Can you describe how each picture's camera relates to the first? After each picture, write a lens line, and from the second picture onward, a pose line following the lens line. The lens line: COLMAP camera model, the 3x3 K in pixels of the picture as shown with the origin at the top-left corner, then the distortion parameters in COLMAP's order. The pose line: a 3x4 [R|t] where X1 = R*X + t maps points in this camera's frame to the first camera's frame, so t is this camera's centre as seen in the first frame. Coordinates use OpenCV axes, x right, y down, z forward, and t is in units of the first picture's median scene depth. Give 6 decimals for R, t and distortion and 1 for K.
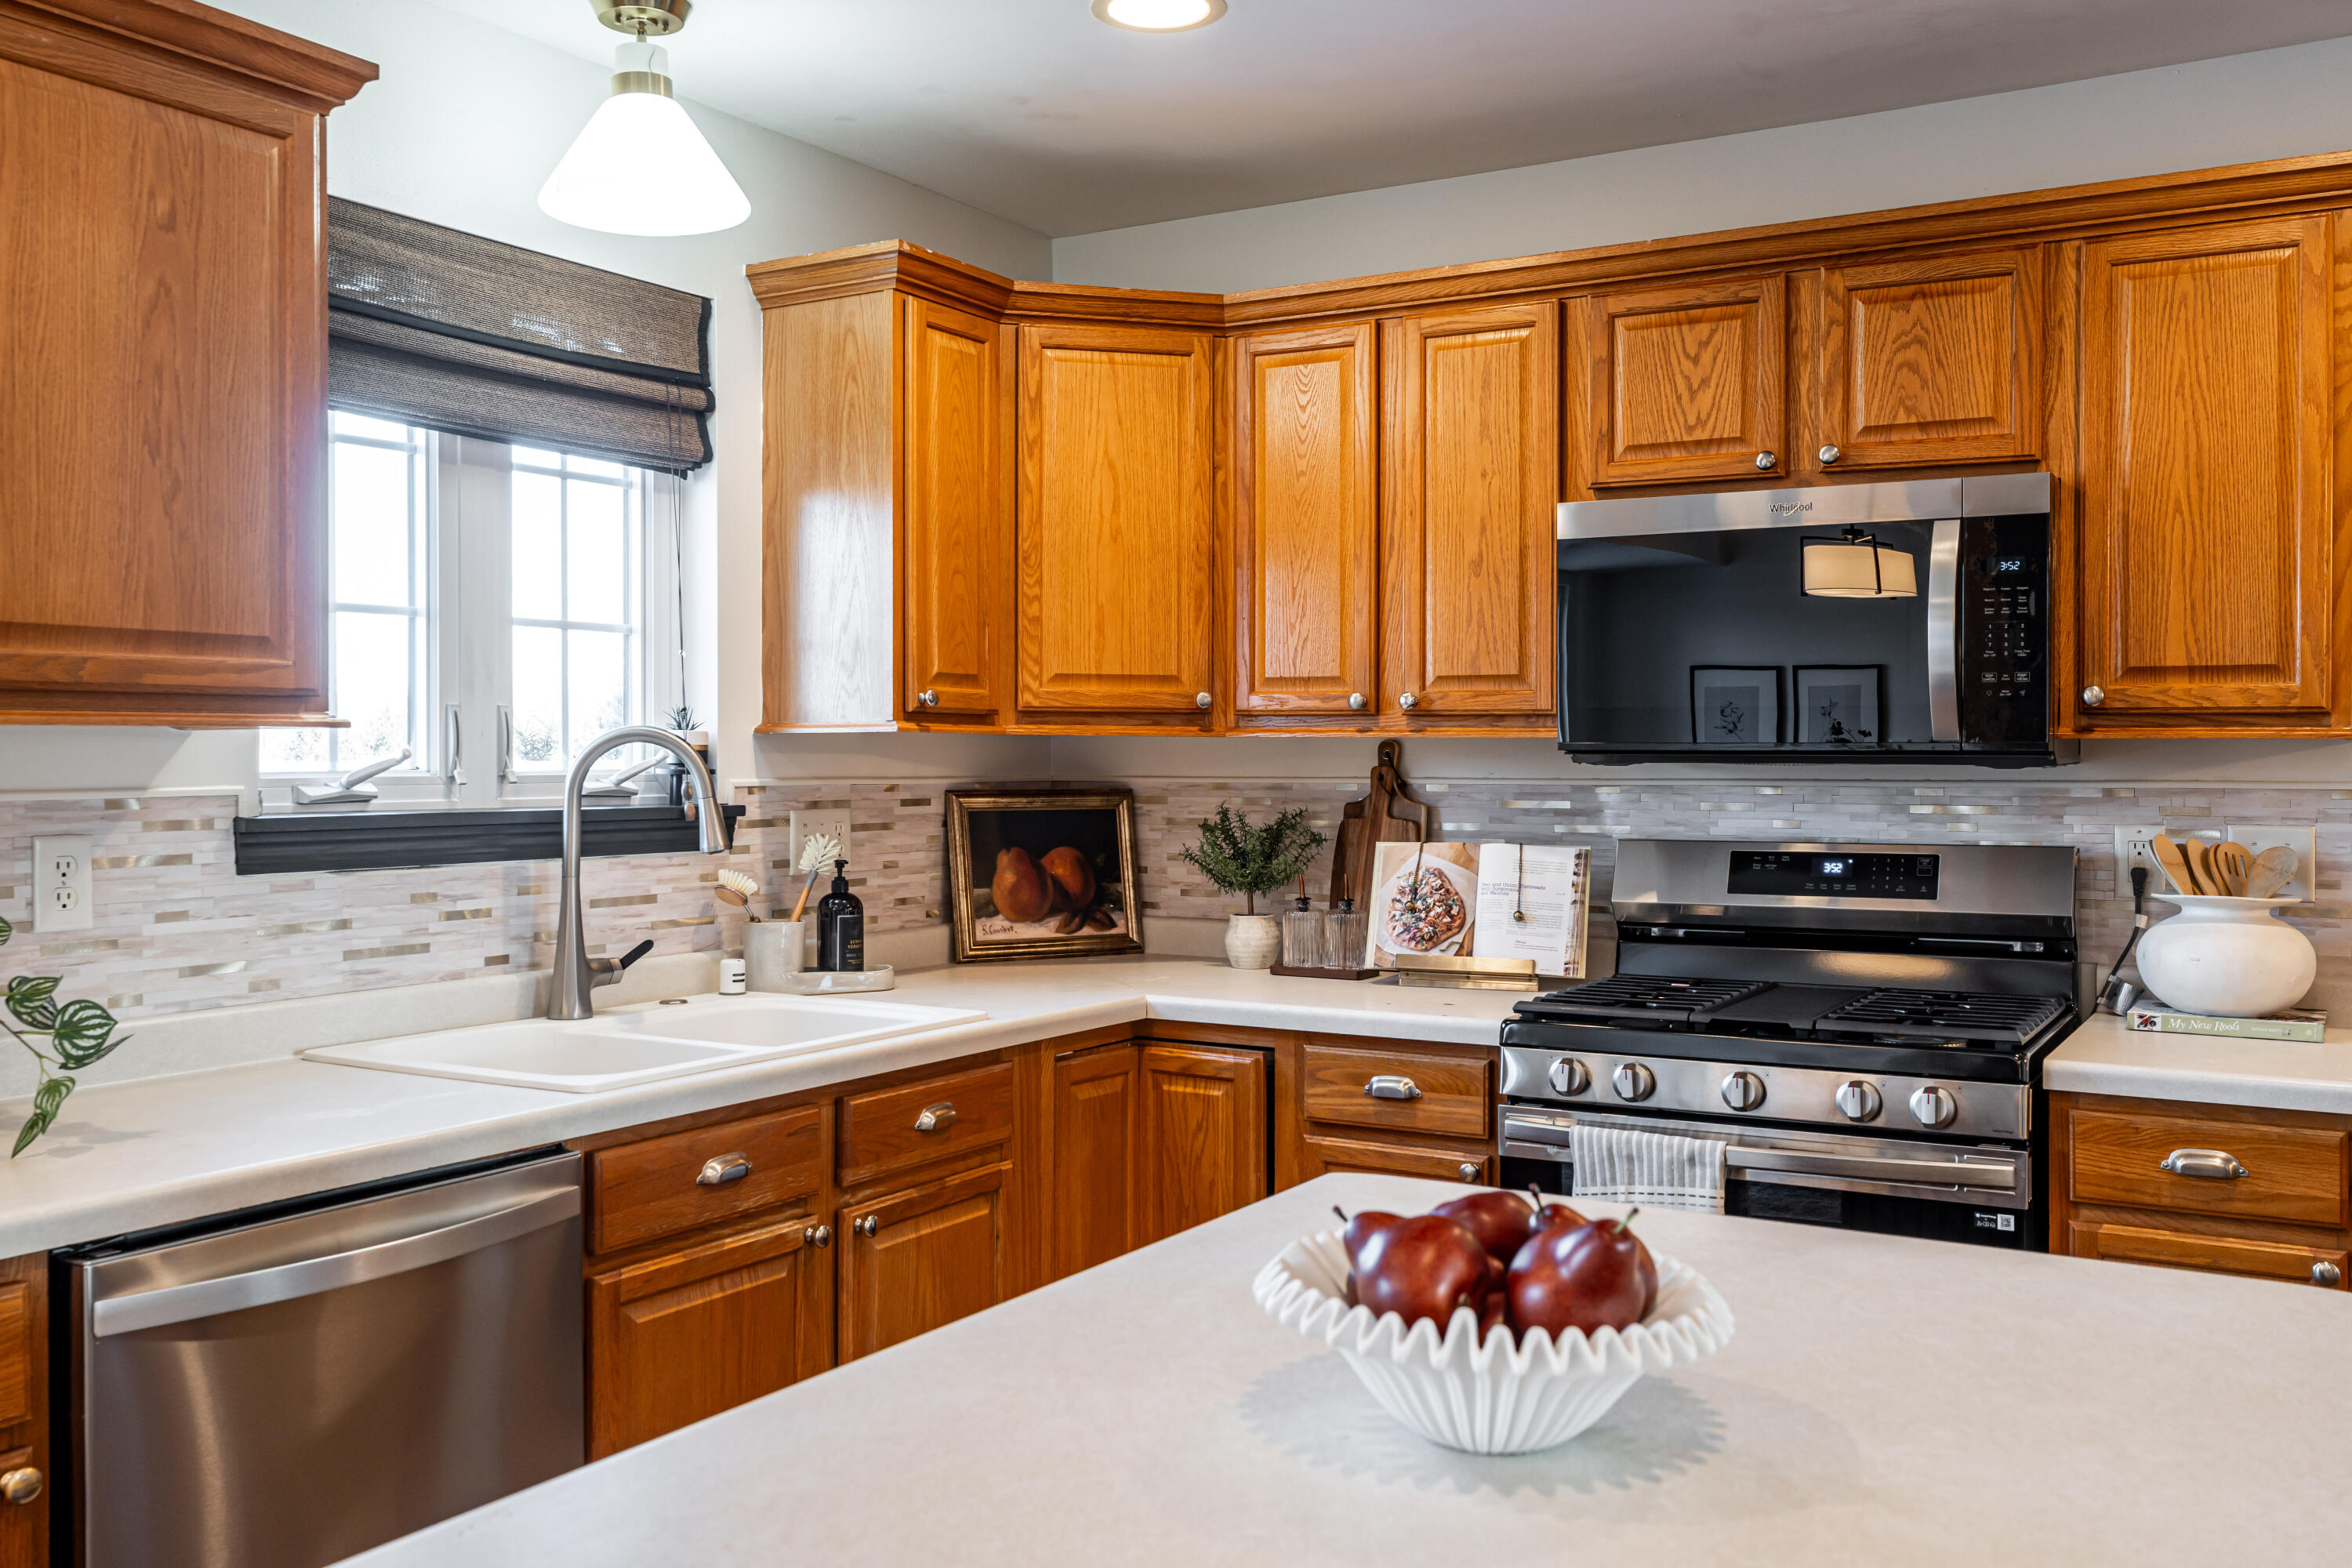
lens RADIAL K [[2043.9, 0, 1153.2], [0, 2043.9, 760.1], [0, 0, 1]] dist [0.001999, 0.009860]
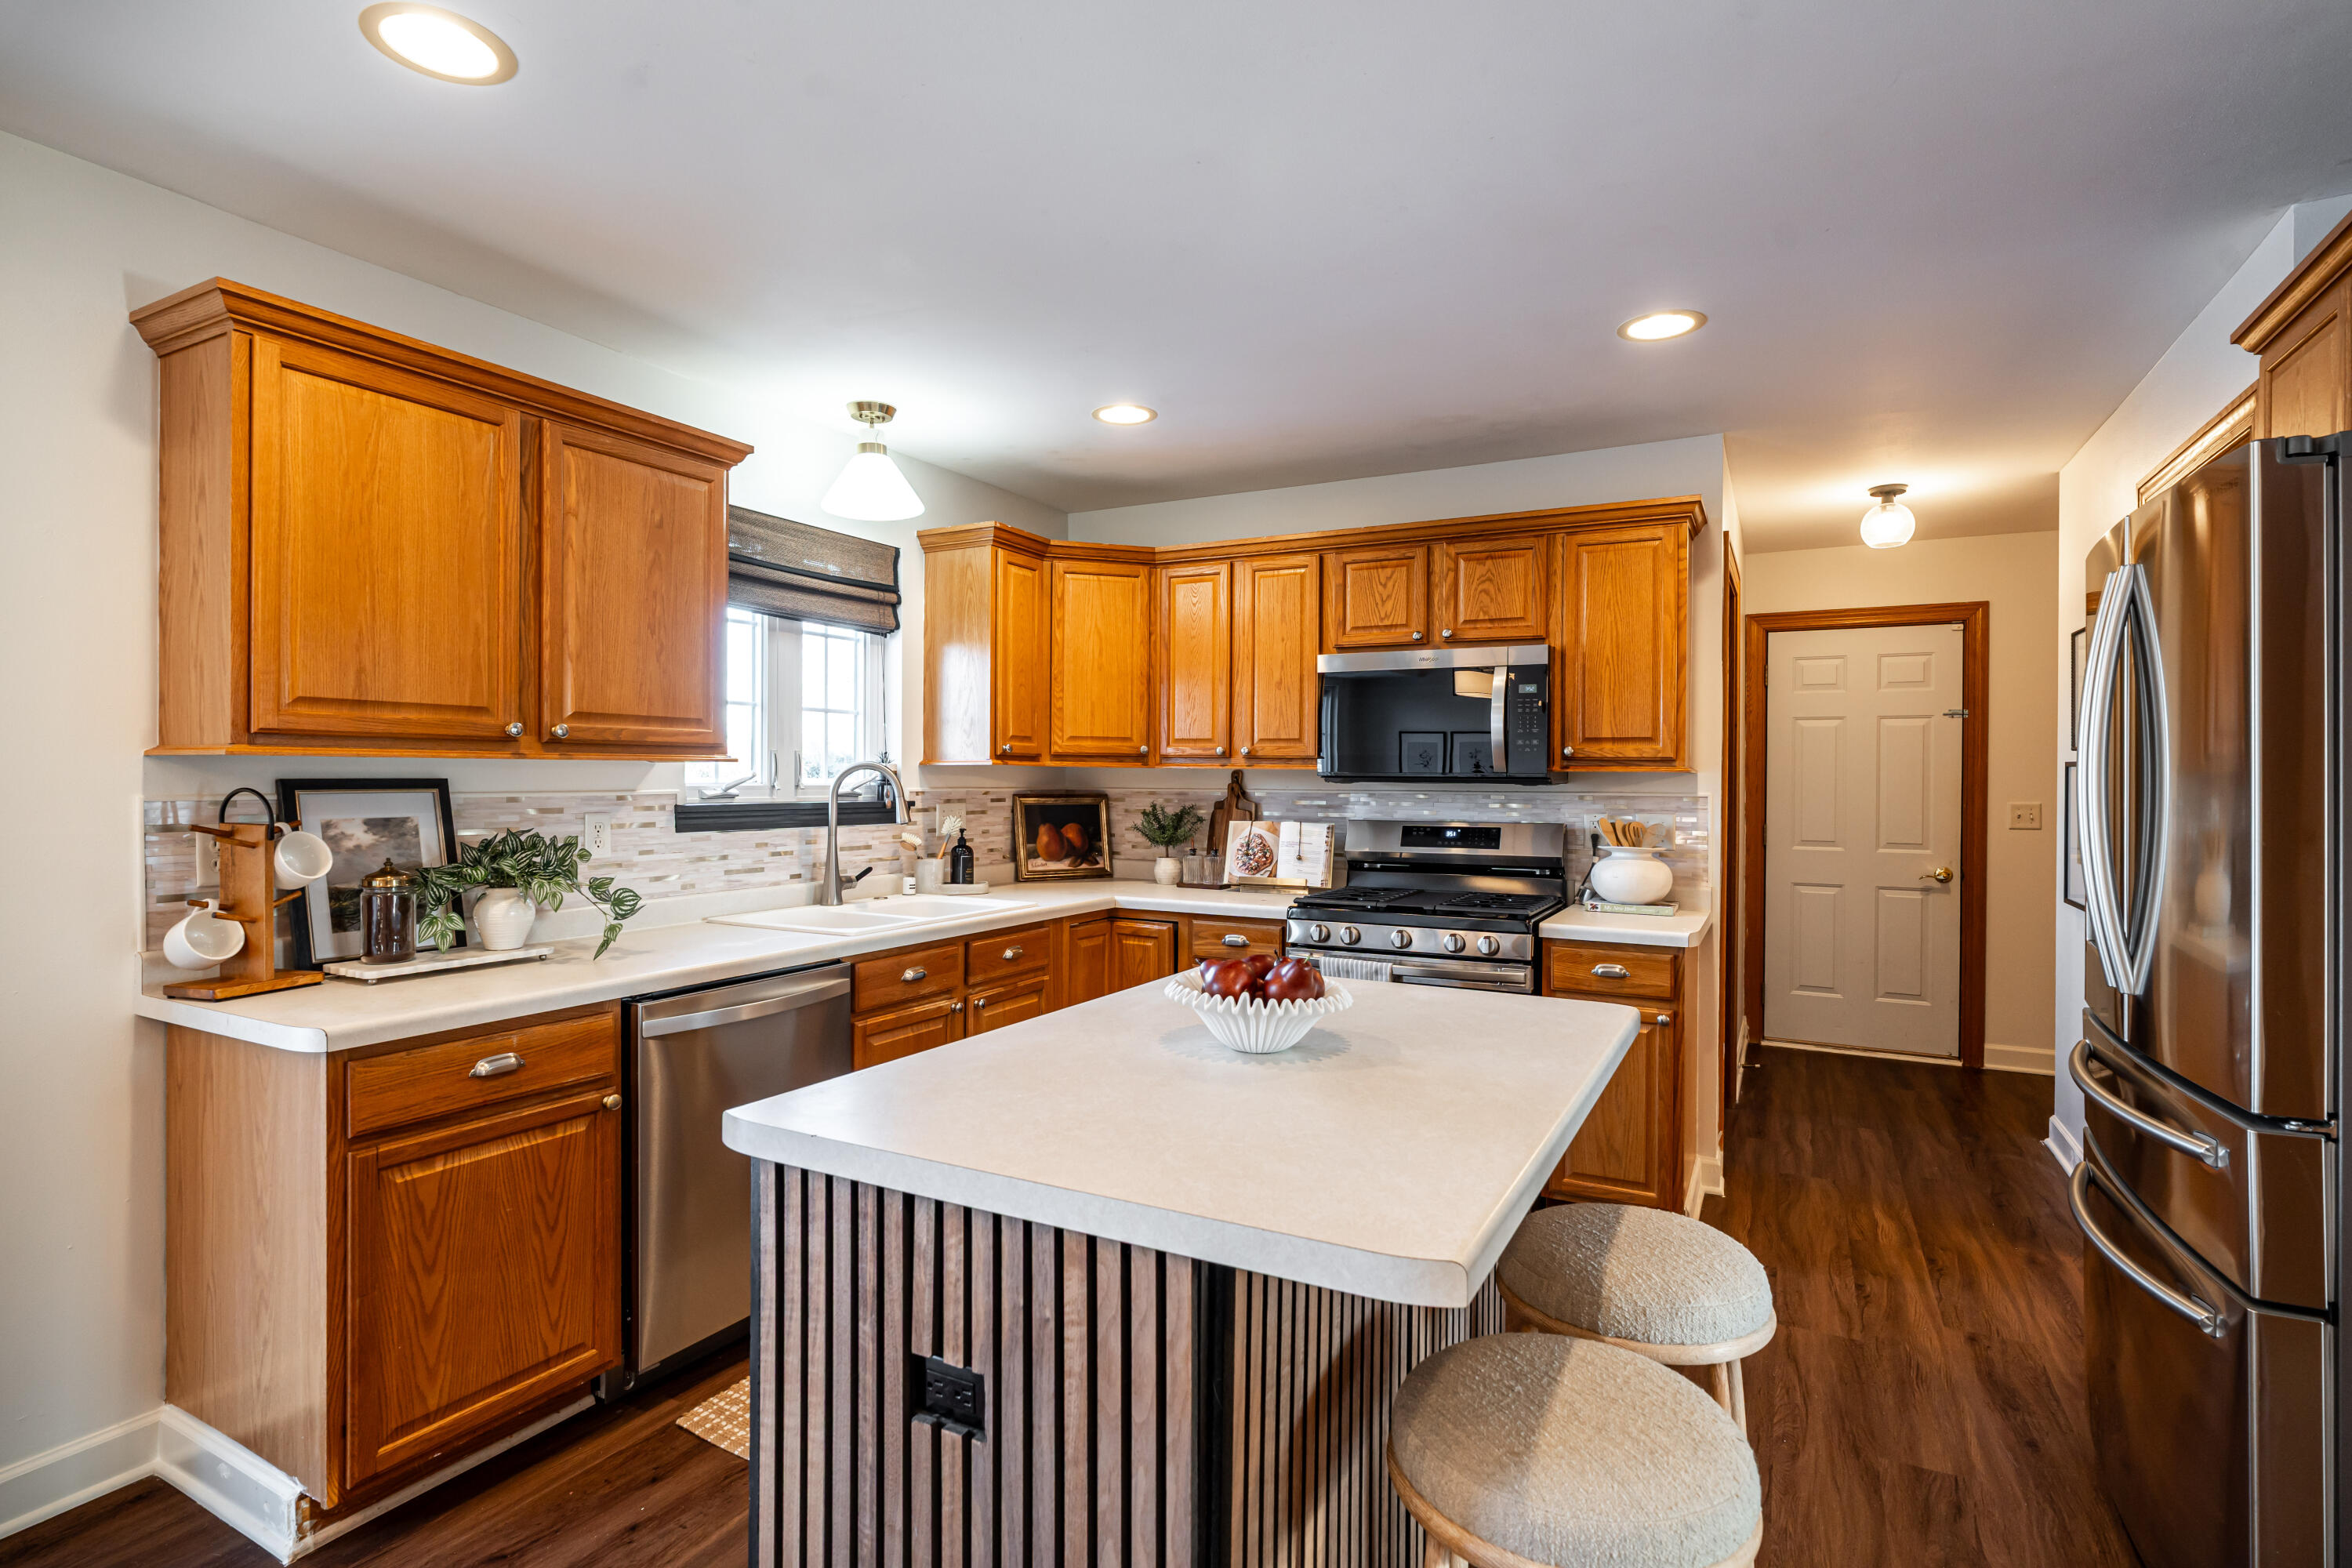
lens RADIAL K [[1161.2, 0, 1158.5], [0, 1161.2, 775.8], [0, 0, 1]] dist [-0.010873, 0.001974]
pose [[0.999257, 0.005537, 0.038152, -0.005120], [-0.005410, 0.999979, -0.003444, 0.000068], [-0.038170, 0.003235, 0.999266, -0.159016]]
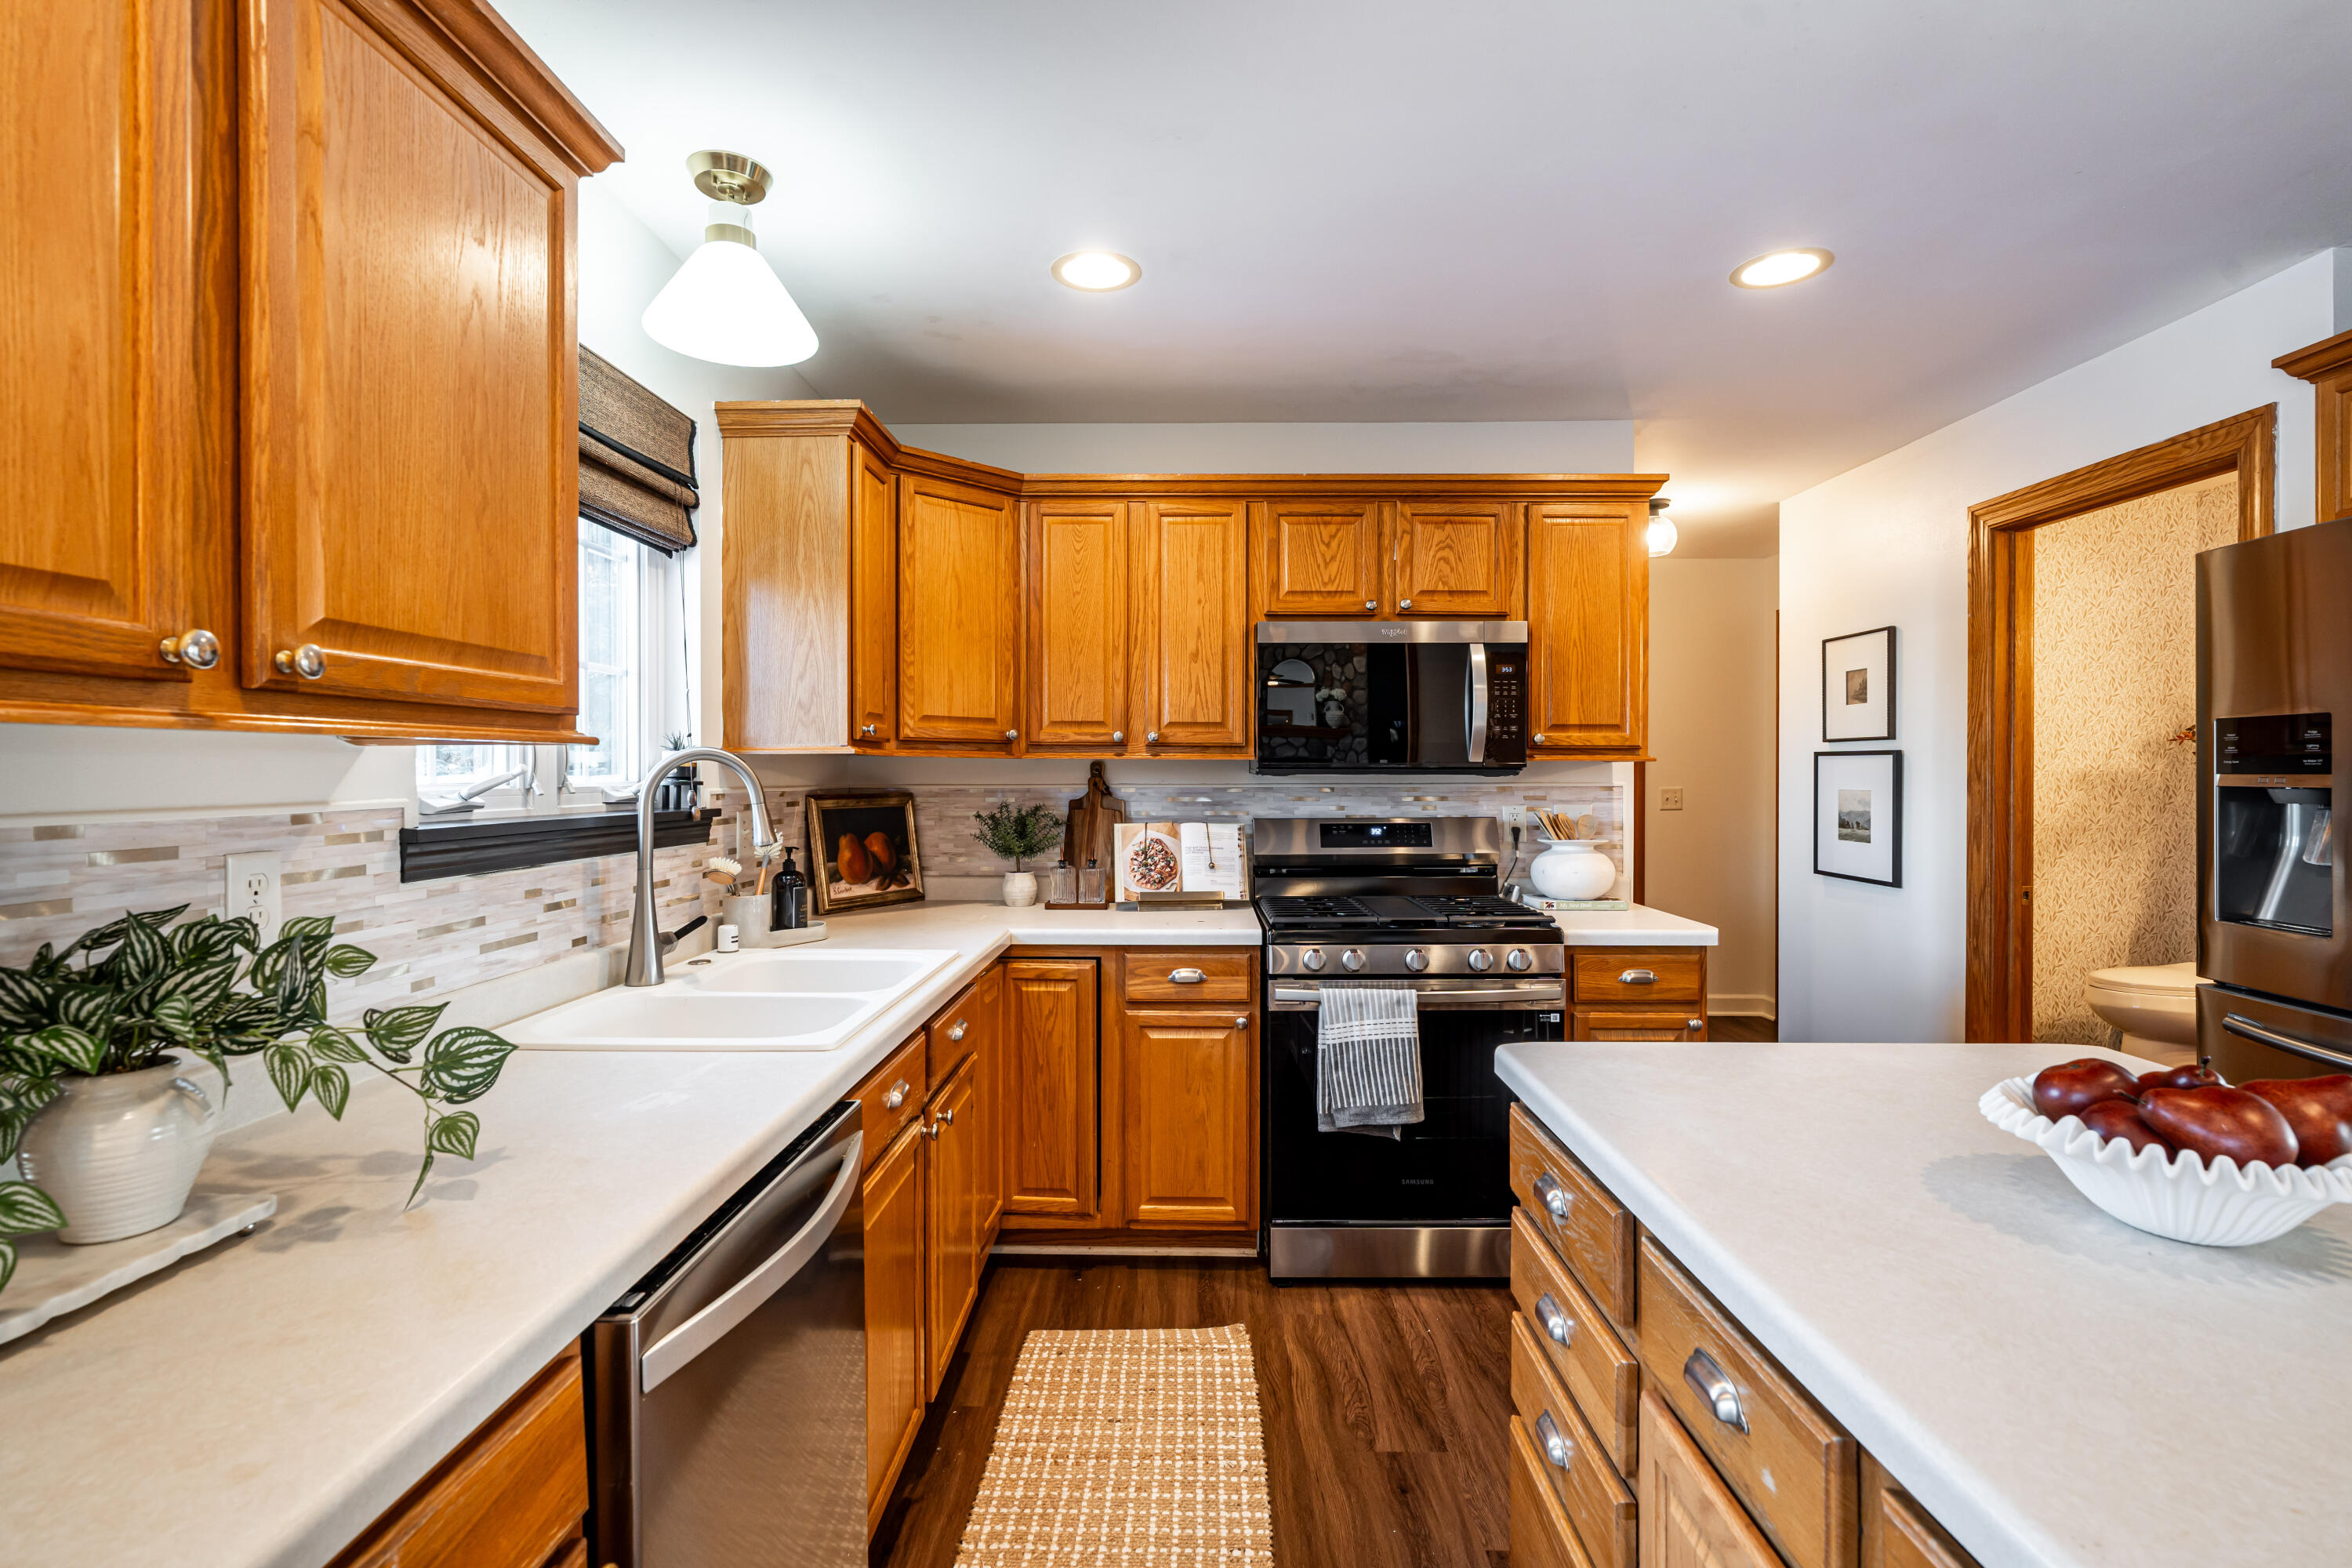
lens RADIAL K [[1086.6, 0, 1186.6], [0, 1086.6, 775.1], [0, 0, 1]] dist [-0.010031, 0.003491]
pose [[0.863592, -0.002960, 0.504182, -0.320361], [0.002572, 0.999996, 0.001465, 0.000448], [-0.504184, 0.000032, 0.863596, 0.262795]]
